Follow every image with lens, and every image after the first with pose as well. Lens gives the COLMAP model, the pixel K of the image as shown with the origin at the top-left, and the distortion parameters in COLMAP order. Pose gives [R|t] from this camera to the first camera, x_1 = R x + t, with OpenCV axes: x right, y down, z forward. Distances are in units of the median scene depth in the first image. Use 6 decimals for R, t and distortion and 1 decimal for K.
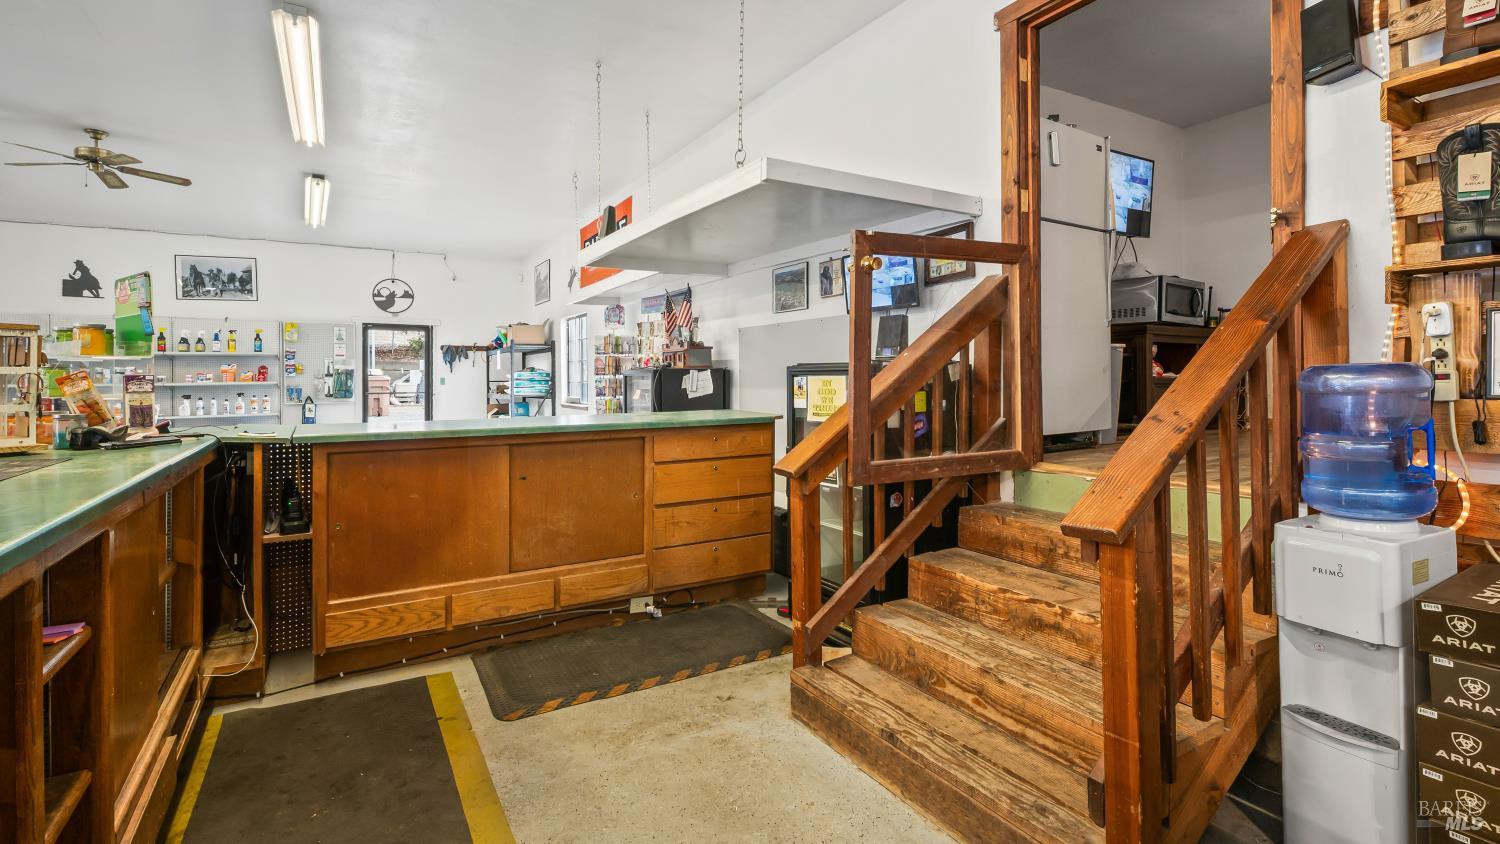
lens RADIAL K [[691.3, 0, 744.8], [0, 691.3, 379.6], [0, 0, 1]] dist [-0.002755, -0.000723]
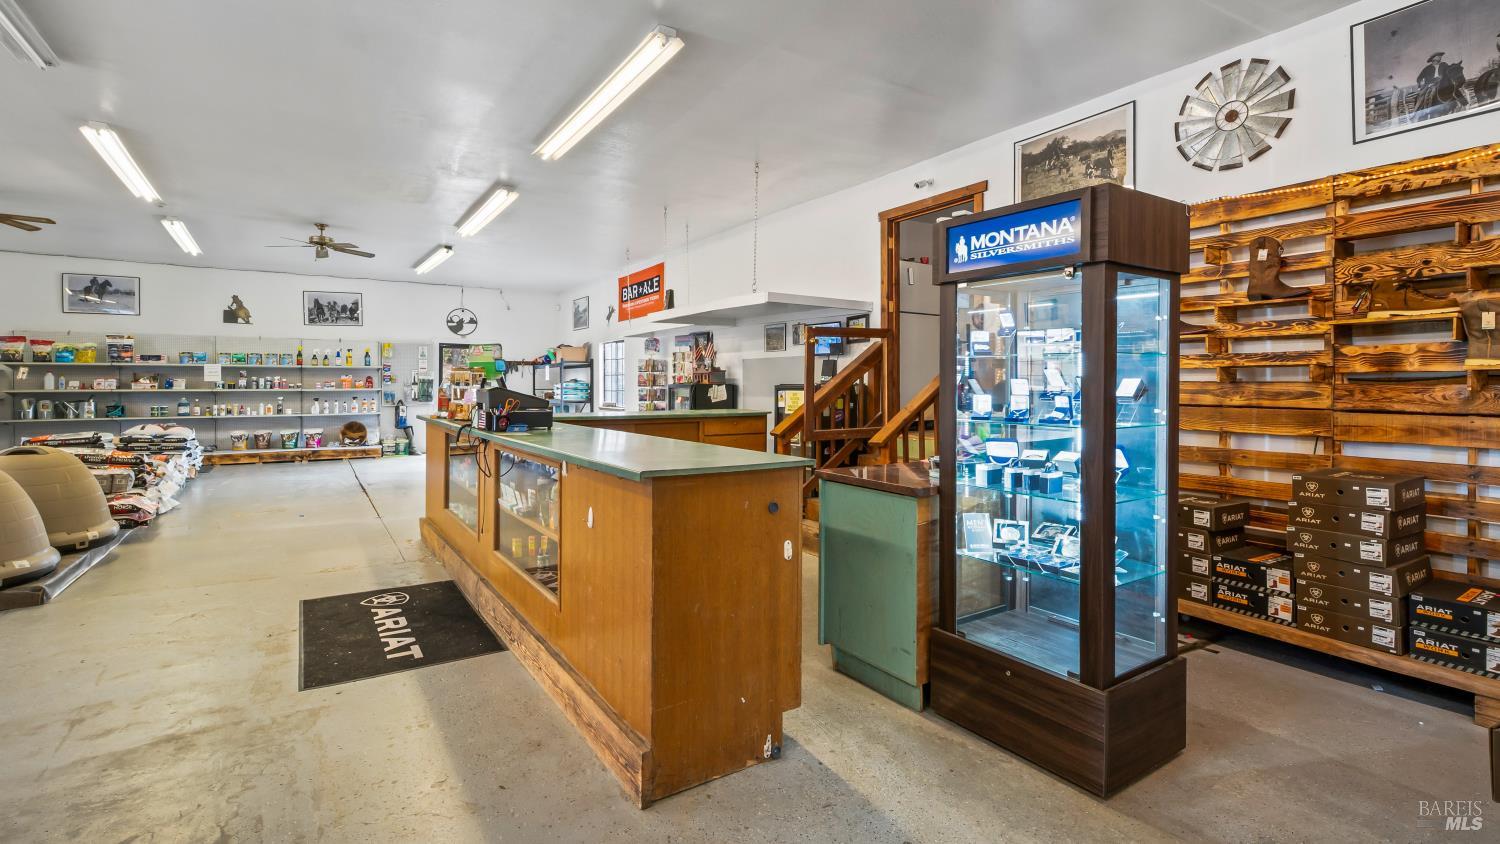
lens RADIAL K [[690.8, 0, 749.1], [0, 690.8, 391.3], [0, 0, 1]] dist [0.000948, -0.000277]
pose [[0.999112, 0.008110, 0.041349, -0.050375], [-0.008329, 0.999952, 0.005131, -0.006352], [-0.041305, -0.005470, 0.999132, -0.519098]]
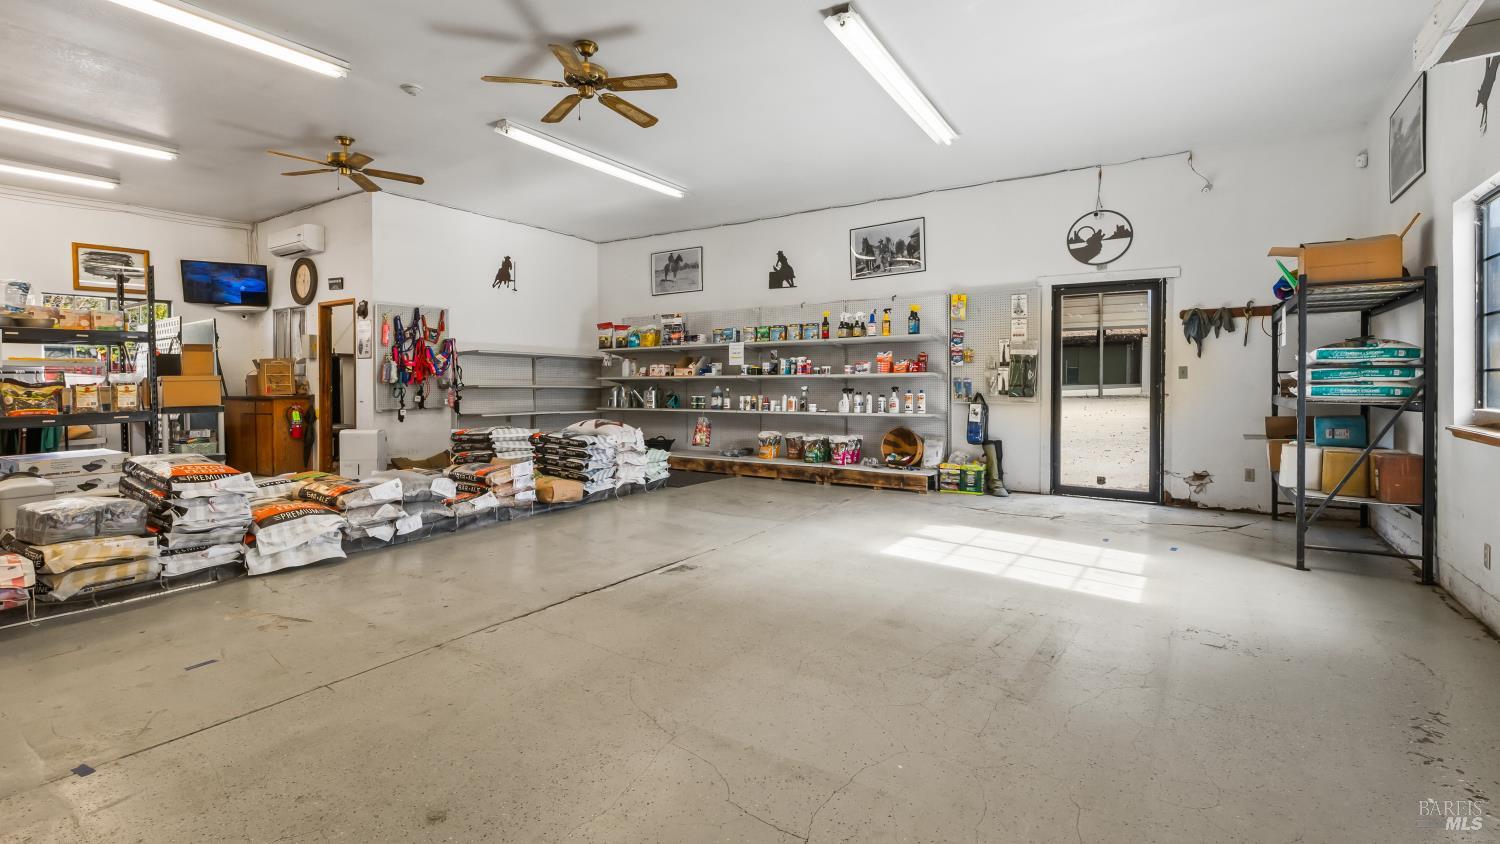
lens RADIAL K [[675.9, 0, 743.4], [0, 675.9, 389.7], [0, 0, 1]] dist [0.000851, -0.000009]
pose [[0.435859, 0.016950, -0.899855, -0.155477], [-0.001208, 0.999833, 0.018248, 0.012517], [0.900014, -0.006867, 0.435806, 0.748077]]
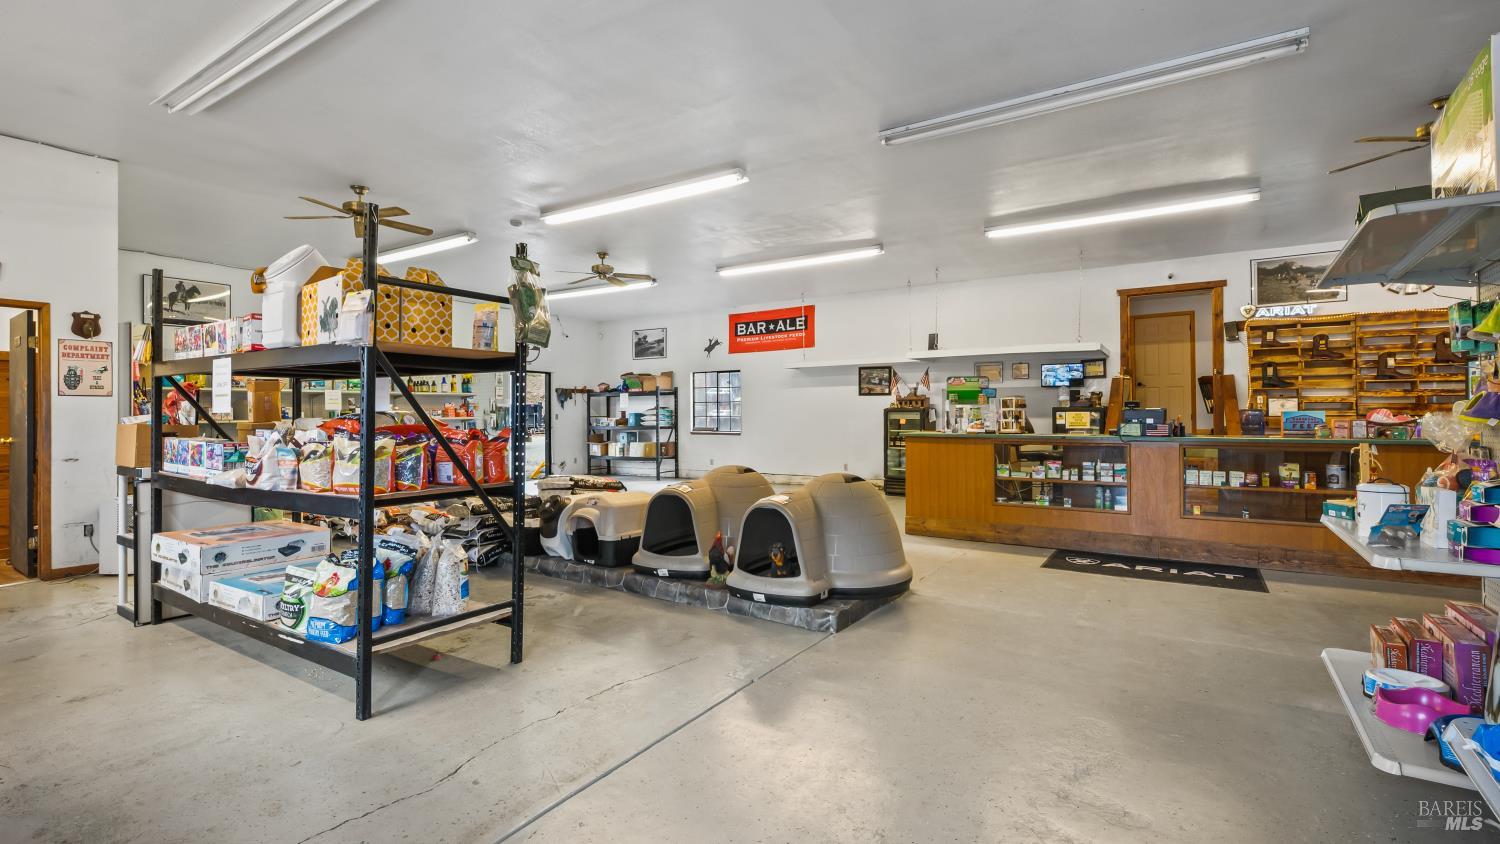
lens RADIAL K [[678.4, 0, 746.9], [0, 678.4, 410.1], [0, 0, 1]] dist [0.022034, -0.012066]
pose [[0.894072, 0.004138, 0.447905, -1.211311], [0.001097, 0.999934, -0.011427, 0.008959], [-0.447922, 0.010708, 0.894008, -0.462818]]
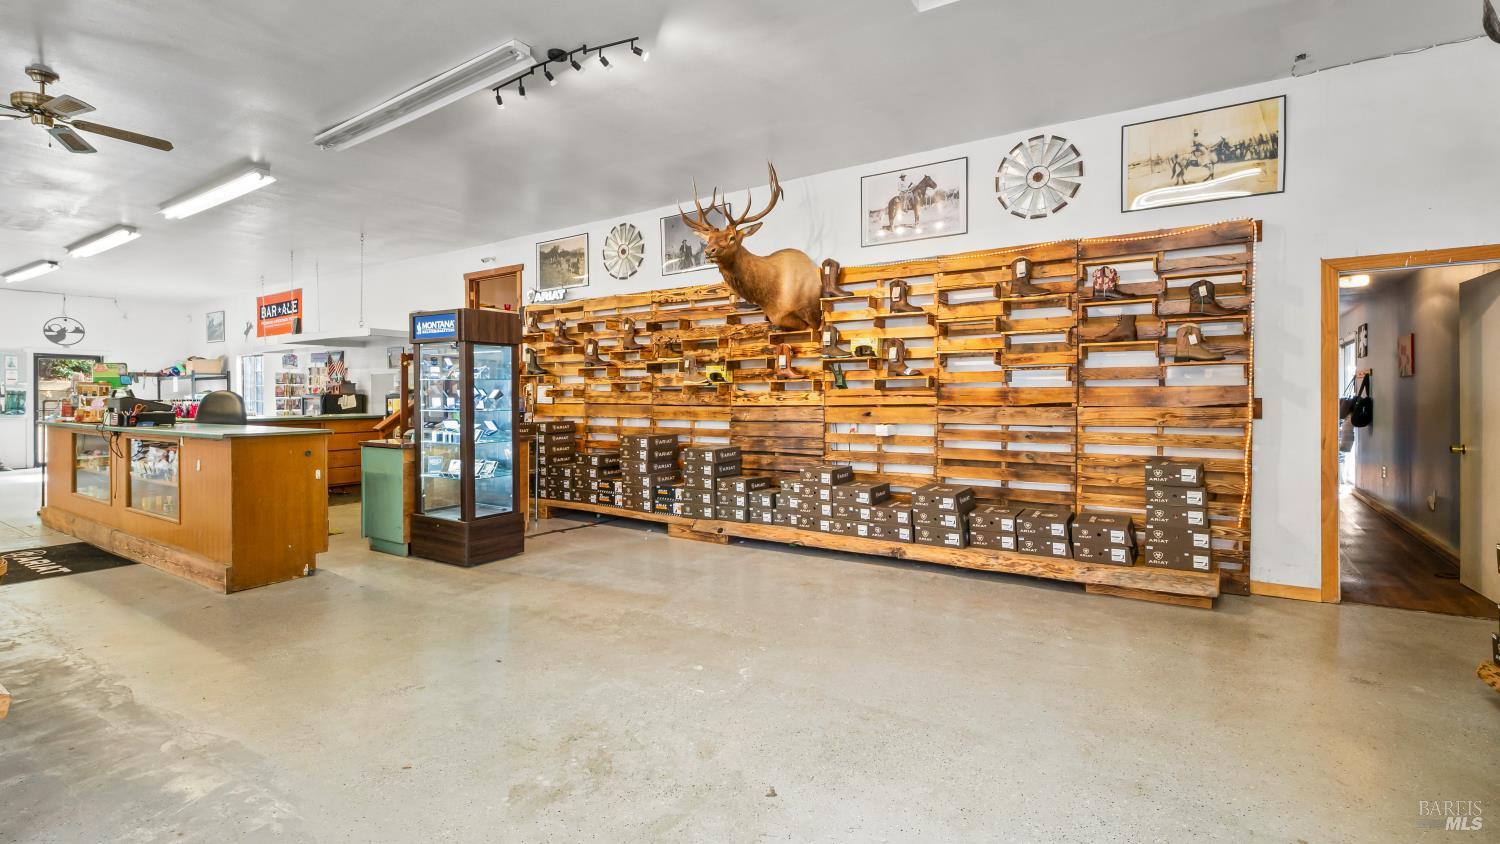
lens RADIAL K [[675.6, 0, 748.6], [0, 675.6, 402.4], [0, 0, 1]] dist [0.014592, -0.010461]
pose [[0.898458, -0.001690, 0.439056, 0.095047], [-0.000518, 0.999988, 0.004909, -0.001645], [-0.439059, -0.004638, 0.898446, -1.066162]]
